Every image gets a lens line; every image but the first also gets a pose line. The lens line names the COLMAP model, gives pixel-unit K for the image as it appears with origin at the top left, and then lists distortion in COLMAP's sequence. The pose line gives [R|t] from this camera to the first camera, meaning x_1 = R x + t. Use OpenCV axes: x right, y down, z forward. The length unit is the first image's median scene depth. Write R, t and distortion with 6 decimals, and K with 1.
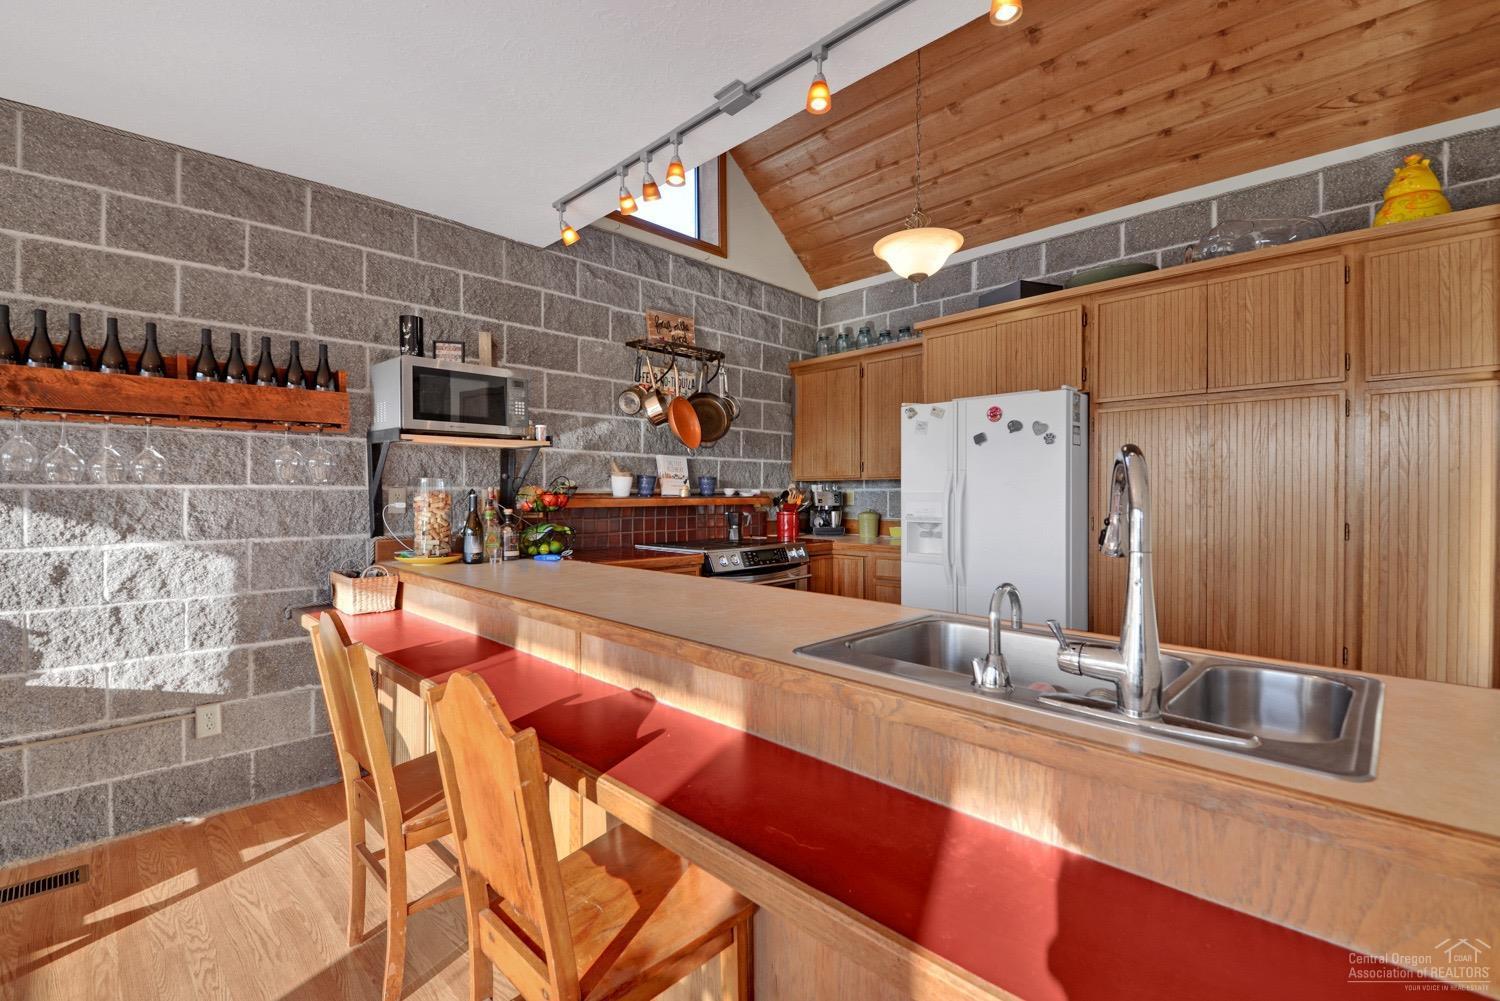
lens RADIAL K [[645.0, 0, 756.6], [0, 645.0, 499.0], [0, 0, 1]] dist [0.007223, -0.013526]
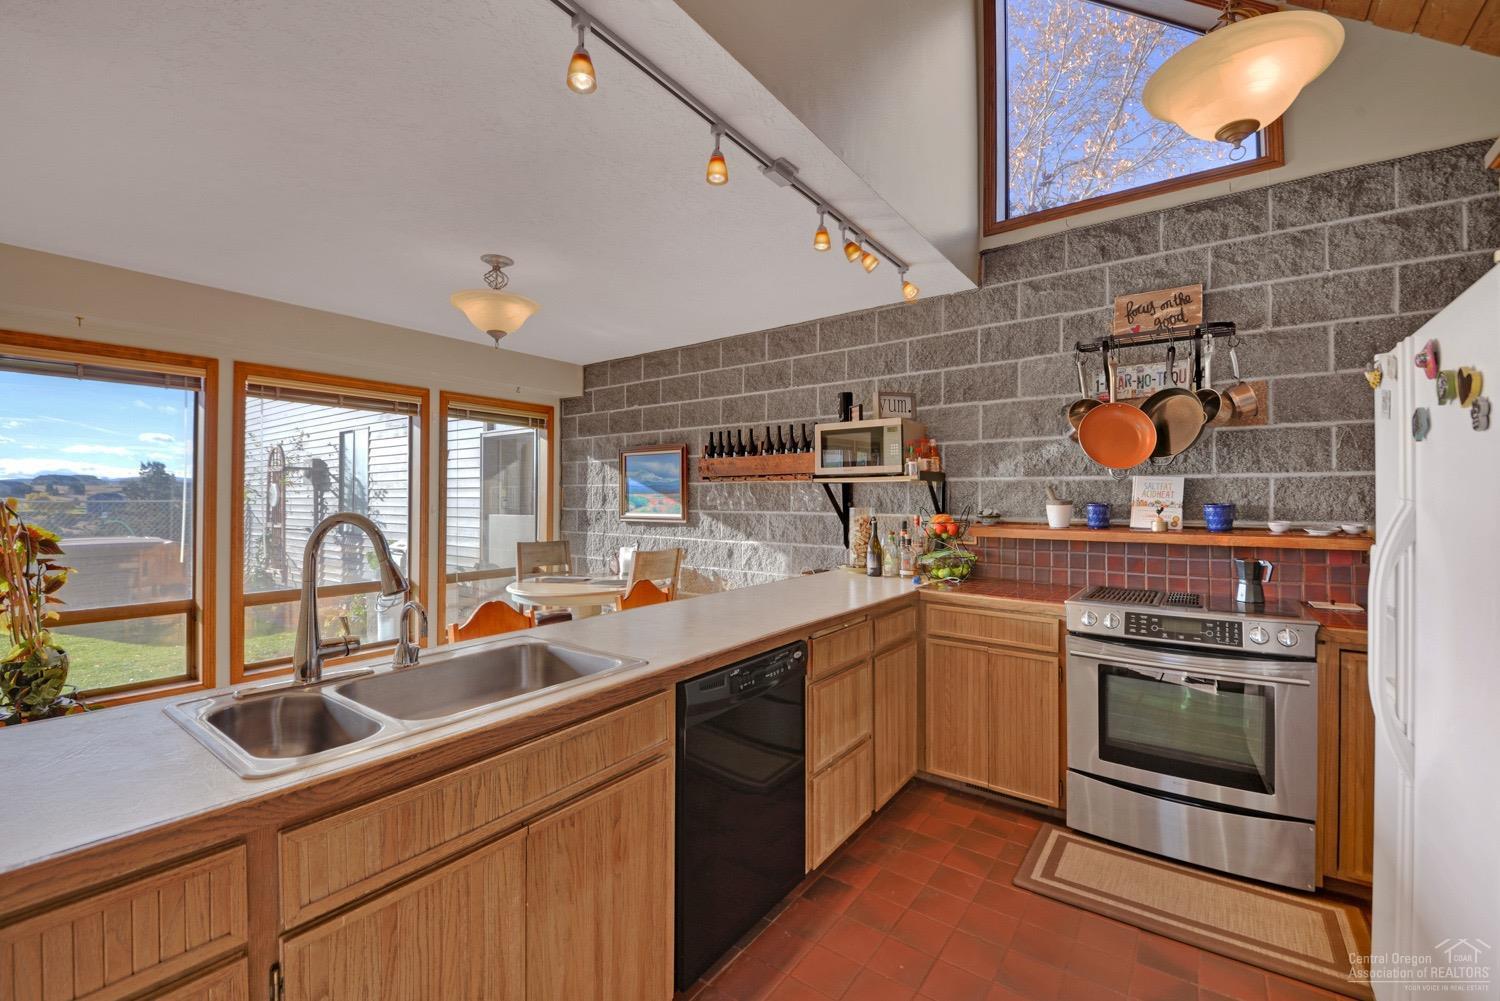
lens RADIAL K [[619.7, 0, 767.6], [0, 619.7, 494.8], [0, 0, 1]] dist [0.000339, -0.011749]
pose [[0.147288, -0.009508, -0.989048, 0.788105], [-0.015244, 0.999813, -0.011882, -0.044258], [0.988976, 0.016828, 0.147116, 0.666455]]
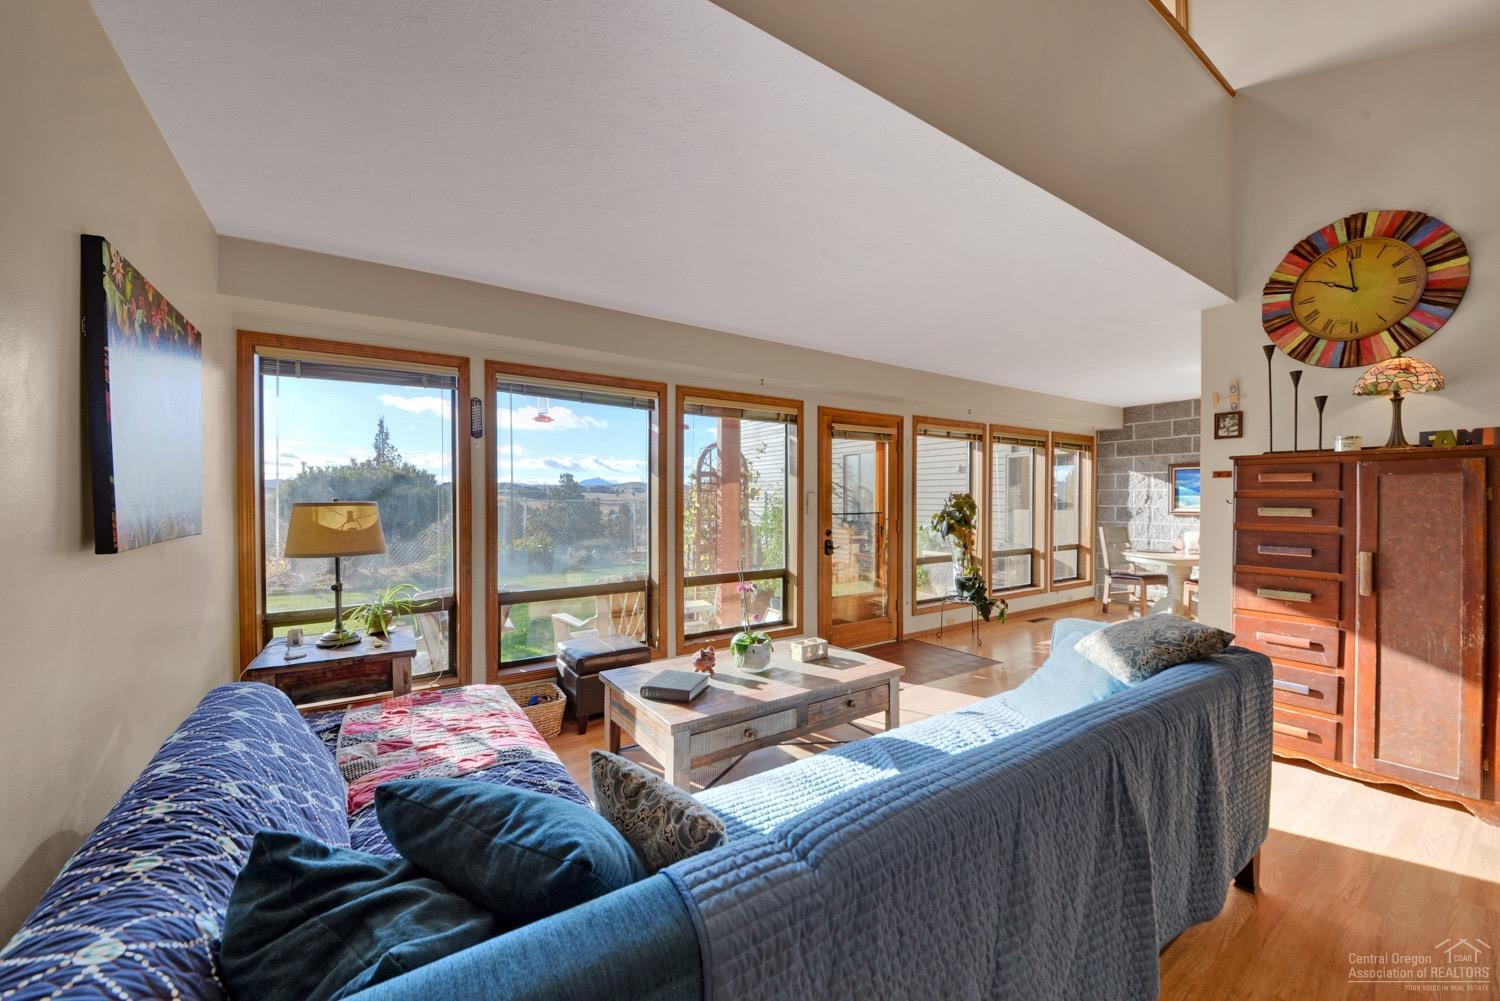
lens RADIAL K [[573.4, 0, 746.0], [0, 573.4, 504.6], [0, 0, 1]] dist [0.014335, -0.014560]
pose [[-0.208334, 0.006903, -0.978033, 1.769682], [-0.015861, 0.999820, 0.010436, -0.018657], [0.977929, 0.017687, -0.208187, -0.840628]]
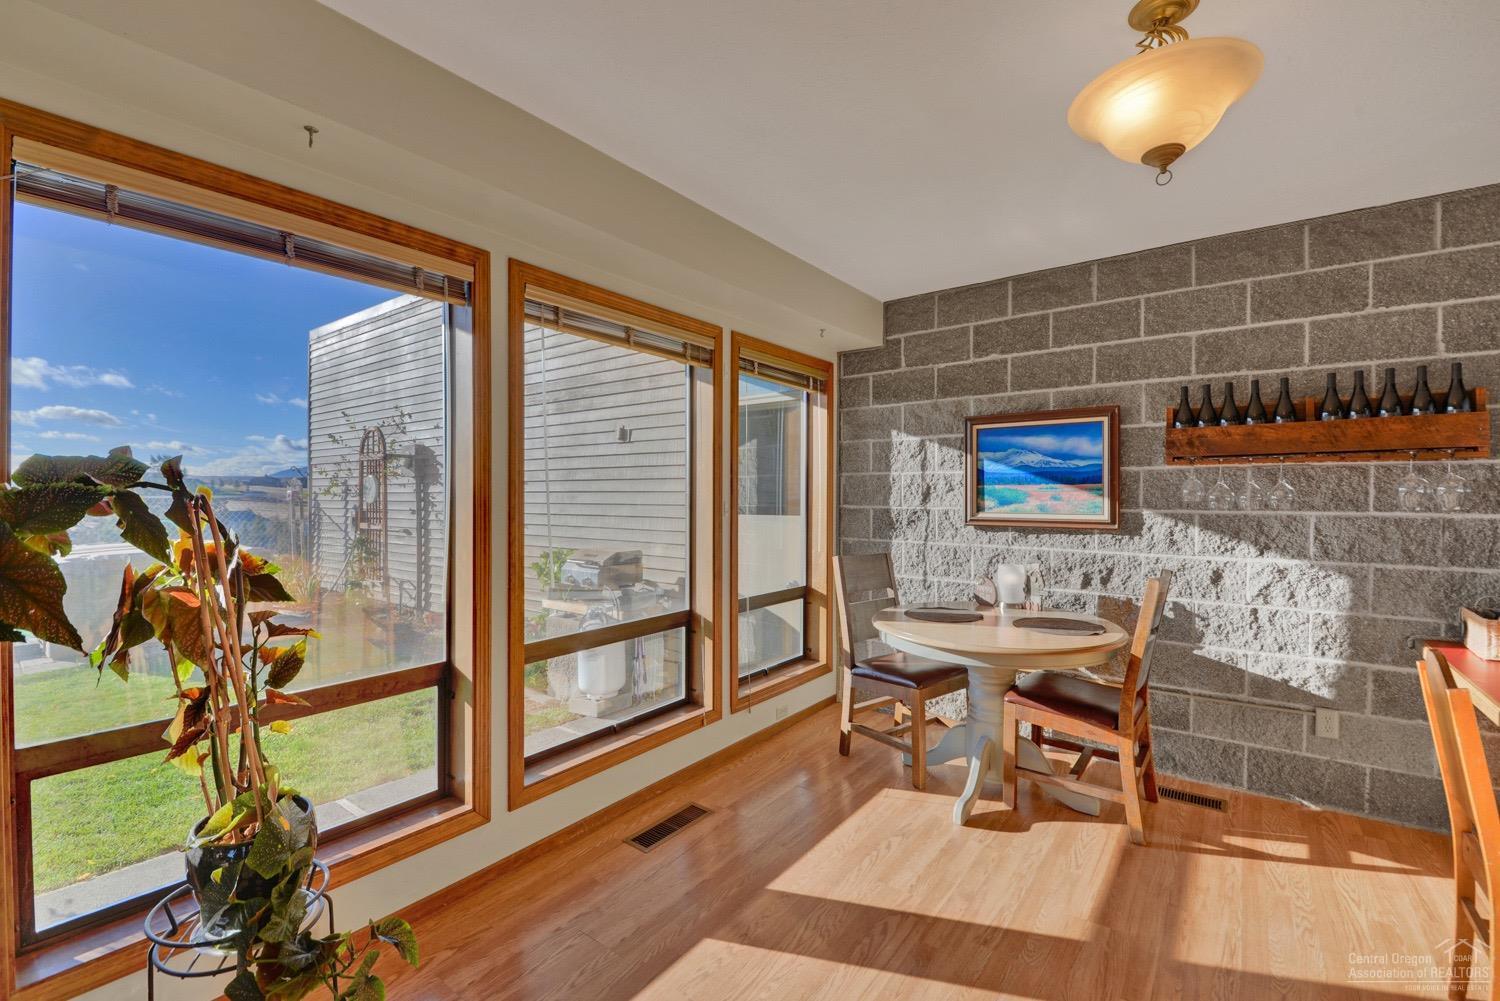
lens RADIAL K [[645.0, 0, 756.6], [0, 645.0, 499.0], [0, 0, 1]] dist [0.007223, -0.013526]
pose [[0.117471, 0.003986, -0.993068, 0.123529], [-0.014208, 0.999896, 0.002333, -0.030024], [0.992975, 0.013836, 0.117515, -0.108458]]
